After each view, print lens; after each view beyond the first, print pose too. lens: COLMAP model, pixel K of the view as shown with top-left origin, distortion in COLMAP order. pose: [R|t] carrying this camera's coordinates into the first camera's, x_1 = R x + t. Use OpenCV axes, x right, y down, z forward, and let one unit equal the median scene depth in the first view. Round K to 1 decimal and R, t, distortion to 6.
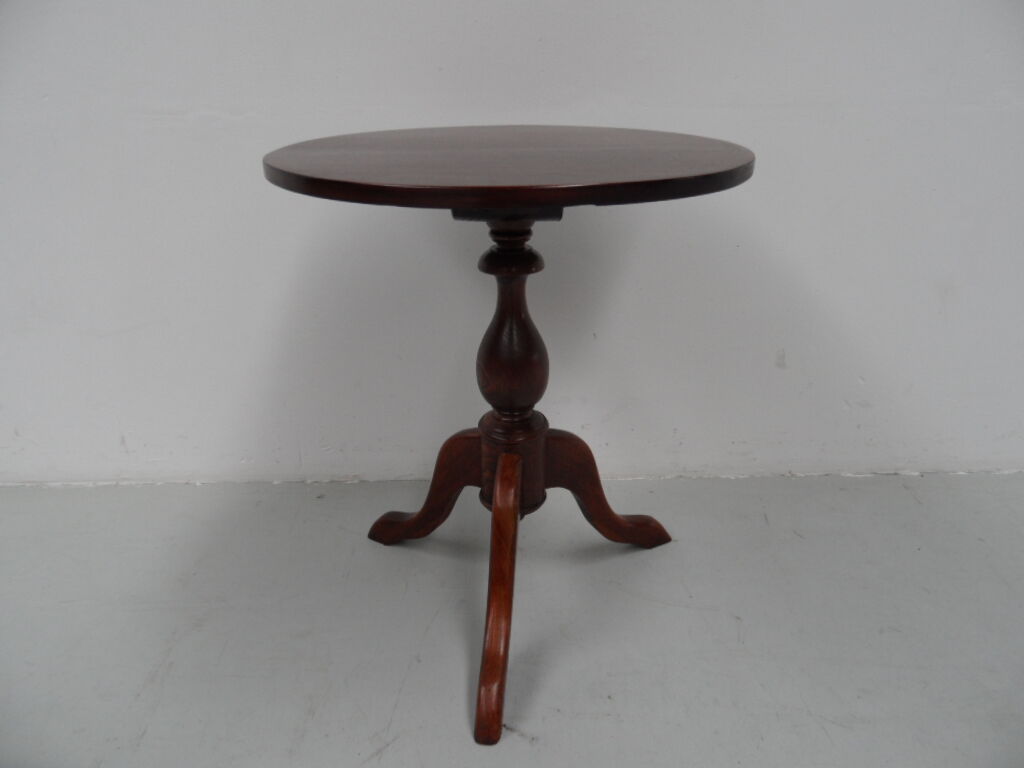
lens RADIAL K [[753.4, 0, 514.7], [0, 753.4, 378.9], [0, 0, 1]] dist [-0.028567, 0.016648]
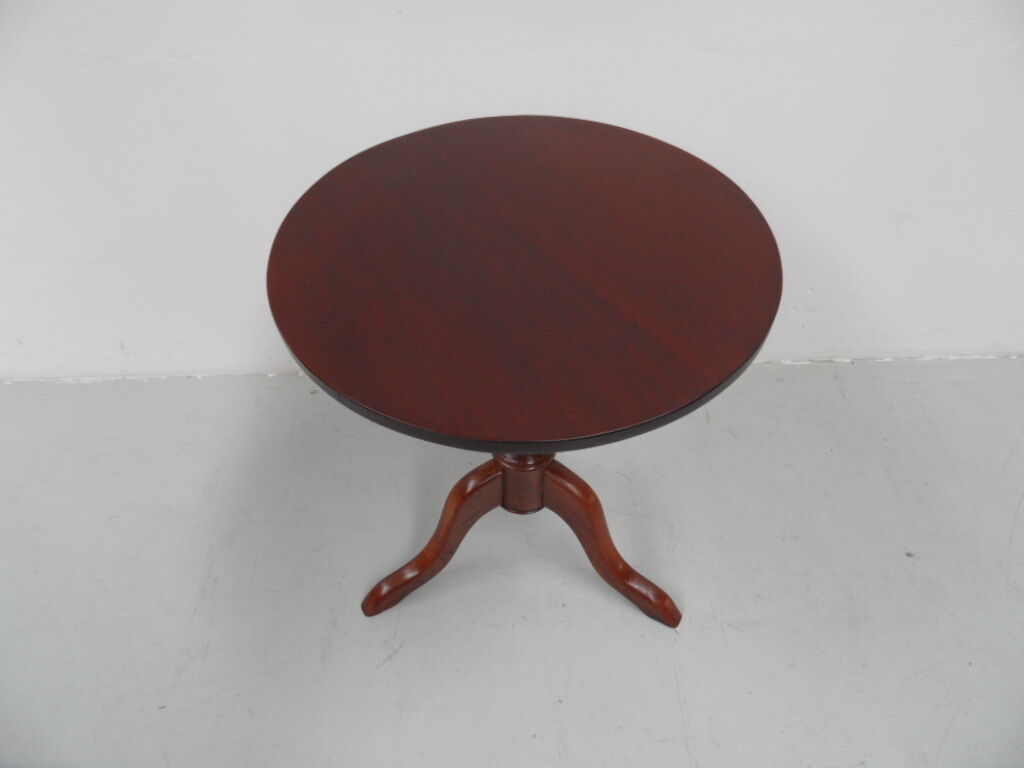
lens RADIAL K [[753.4, 0, 512.6], [0, 753.4, 379.7], [0, 0, 1]] dist [-0.028567, 0.016648]
pose [[0.999496, -0.015046, 0.027958, 0.005241], [0.002401, 0.913869, 0.406002, -0.324281], [-0.031659, -0.405731, 0.913444, -0.018566]]
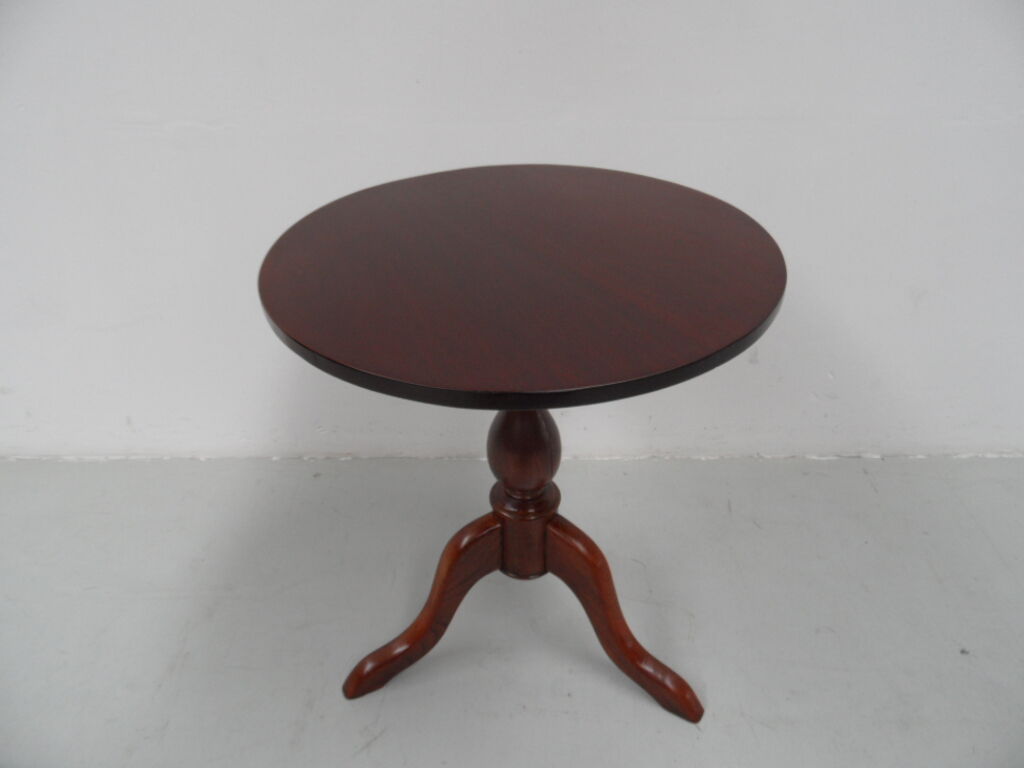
lens RADIAL K [[753.4, 0, 514.4], [0, 753.4, 380.4], [0, 0, 1]] dist [-0.028567, 0.016648]
pose [[0.999915, 0.008360, -0.009956, 0.035123], [-0.006428, 0.983596, 0.180270, -0.178862], [0.011300, -0.180191, 0.983567, -0.029367]]
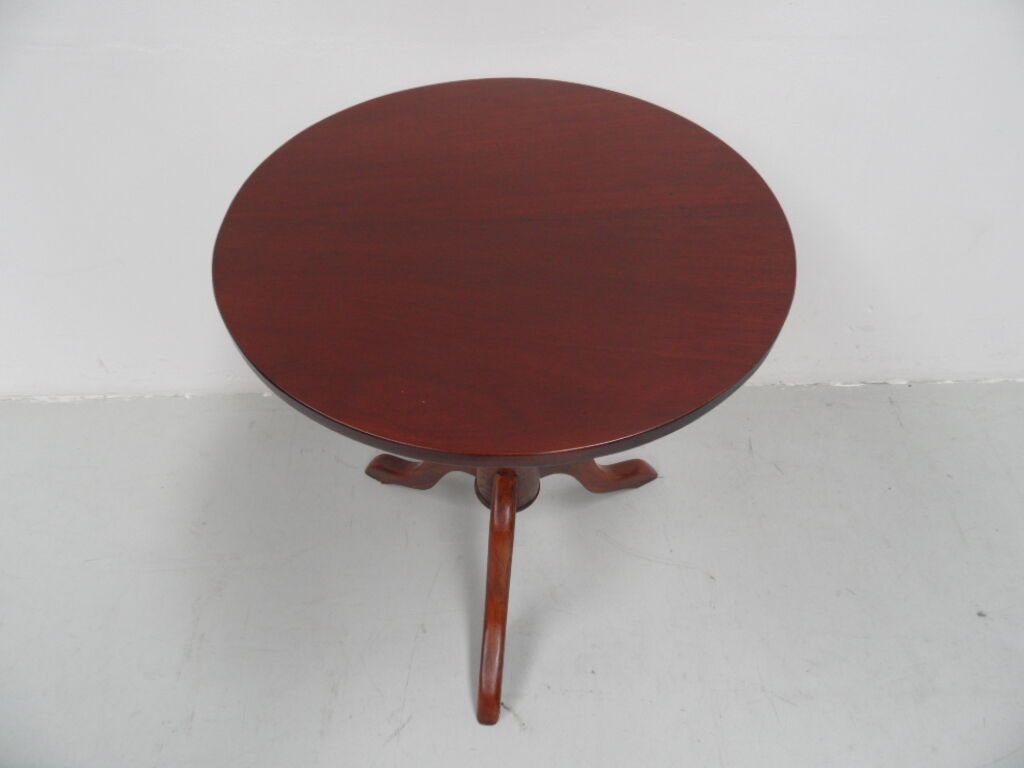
lens RADIAL K [[753.4, 0, 515.6], [0, 753.4, 380.6], [0, 0, 1]] dist [-0.028567, 0.016648]
pose [[0.999739, -0.008520, 0.021190, -0.009119], [-0.001648, 0.898474, 0.439023, -0.340527], [-0.022779, -0.438943, 0.898226, 0.115388]]
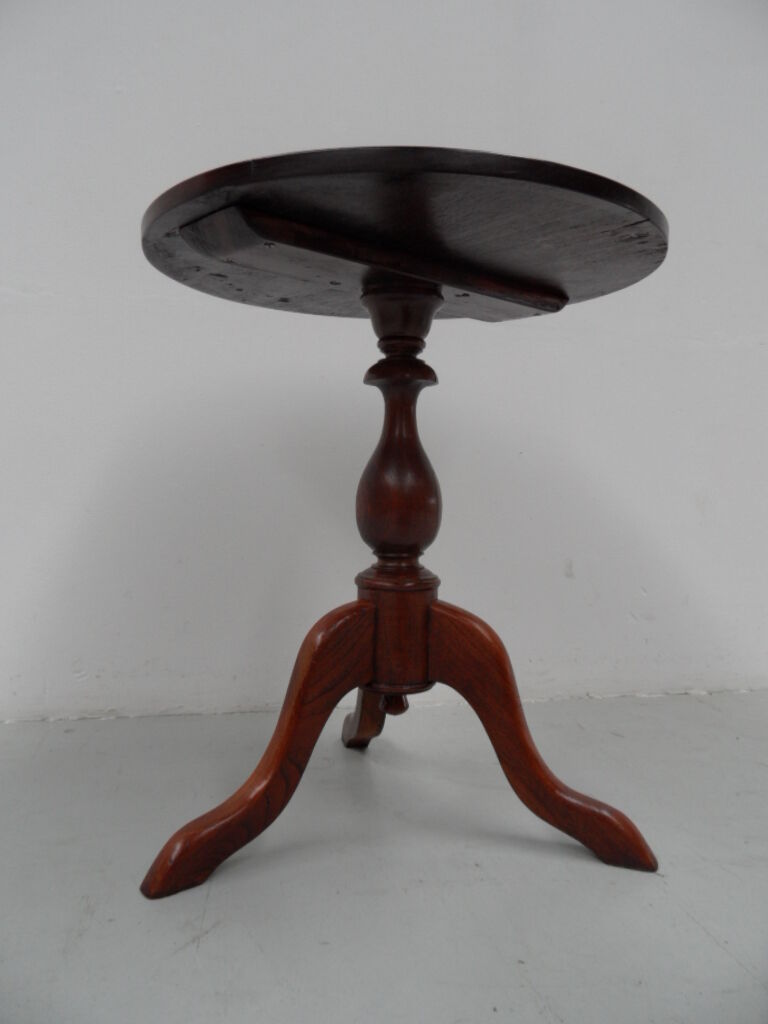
lens RADIAL K [[753.4, 0, 379.9], [0, 753.4, 506.9], [0, 0, 1]] dist [-0.028567, 0.016648]
pose [[0.976102, 0.030538, 0.215155, -0.114621], [0.048069, 0.935209, -0.350818, 0.240447], [-0.211928, 0.352776, 0.911392, 0.102686]]
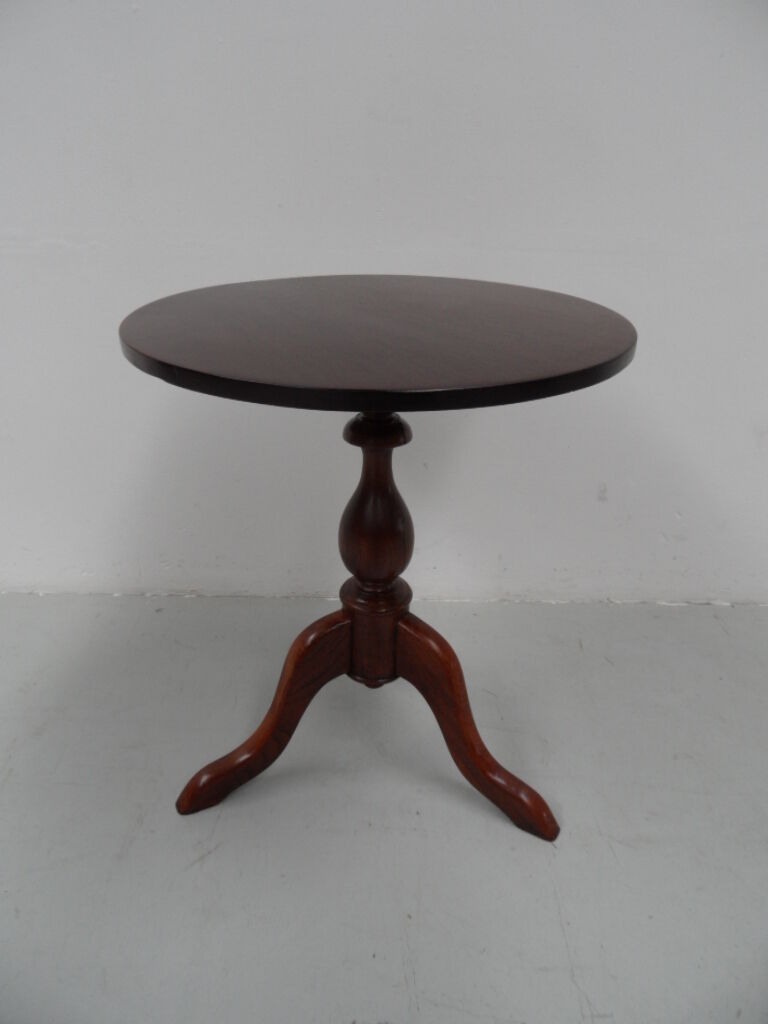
lens RADIAL K [[753.4, 0, 380.1], [0, 753.4, 507.0], [0, 0, 1]] dist [-0.028567, 0.016648]
pose [[0.999407, 0.030504, 0.015955, 0.029152], [-0.031186, 0.998528, 0.044376, -0.043938], [-0.014577, -0.044848, 0.998887, -0.042296]]
